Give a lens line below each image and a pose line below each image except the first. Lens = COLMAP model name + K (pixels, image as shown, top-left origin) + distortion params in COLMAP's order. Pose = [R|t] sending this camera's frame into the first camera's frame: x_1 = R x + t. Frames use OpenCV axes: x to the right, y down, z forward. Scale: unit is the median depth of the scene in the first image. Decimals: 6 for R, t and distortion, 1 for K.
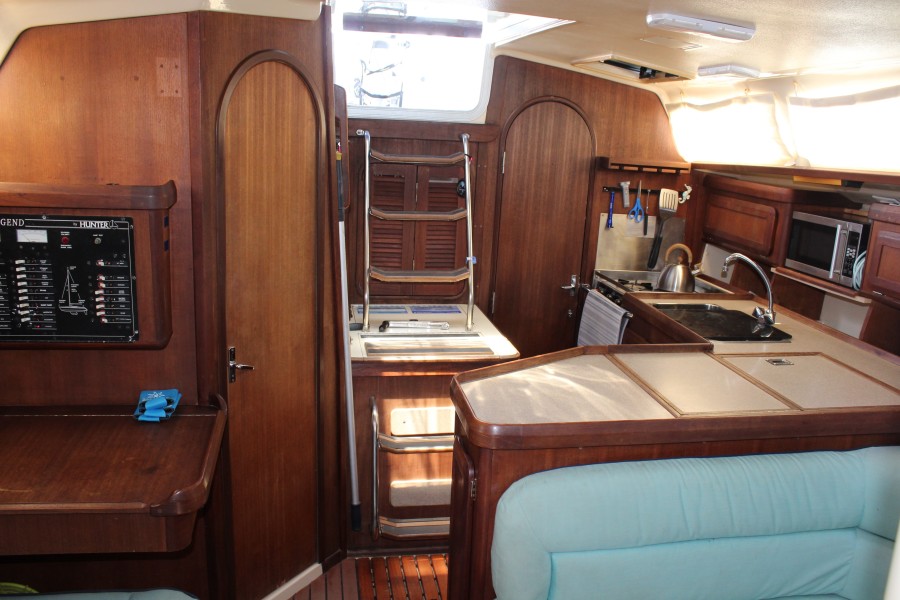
lens RADIAL K [[713.2, 0, 450.0], [0, 713.2, 300.0], [0, 0, 1]] dist [-0.182234, 0.133917]
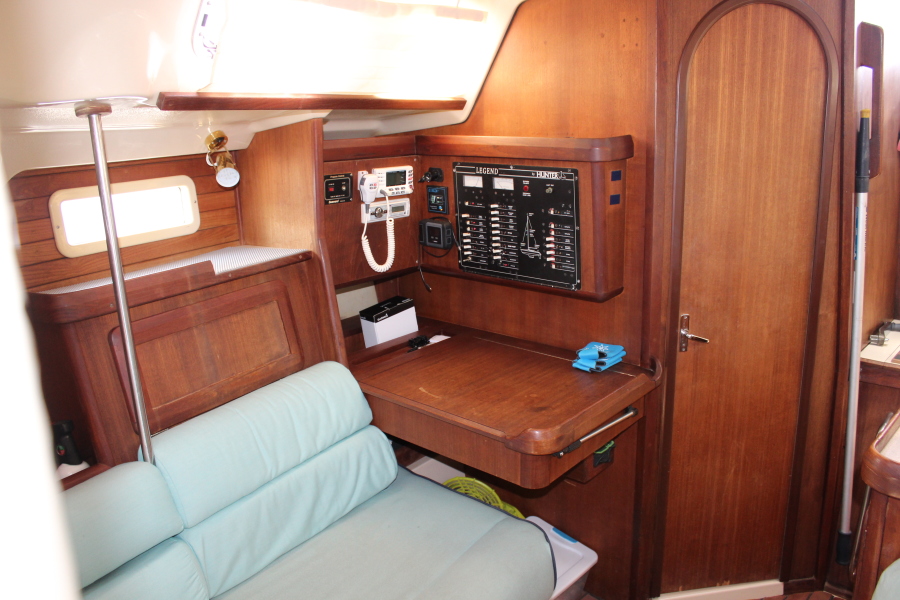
lens RADIAL K [[713.2, 0, 450.0], [0, 713.2, 300.0], [0, 0, 1]] dist [-0.182234, 0.133917]
pose [[0.619501, 0.141221, -0.772188, 0.252534], [-0.121779, 0.989065, 0.083184, 0.009276], [0.775492, 0.042503, 0.629925, 0.182568]]
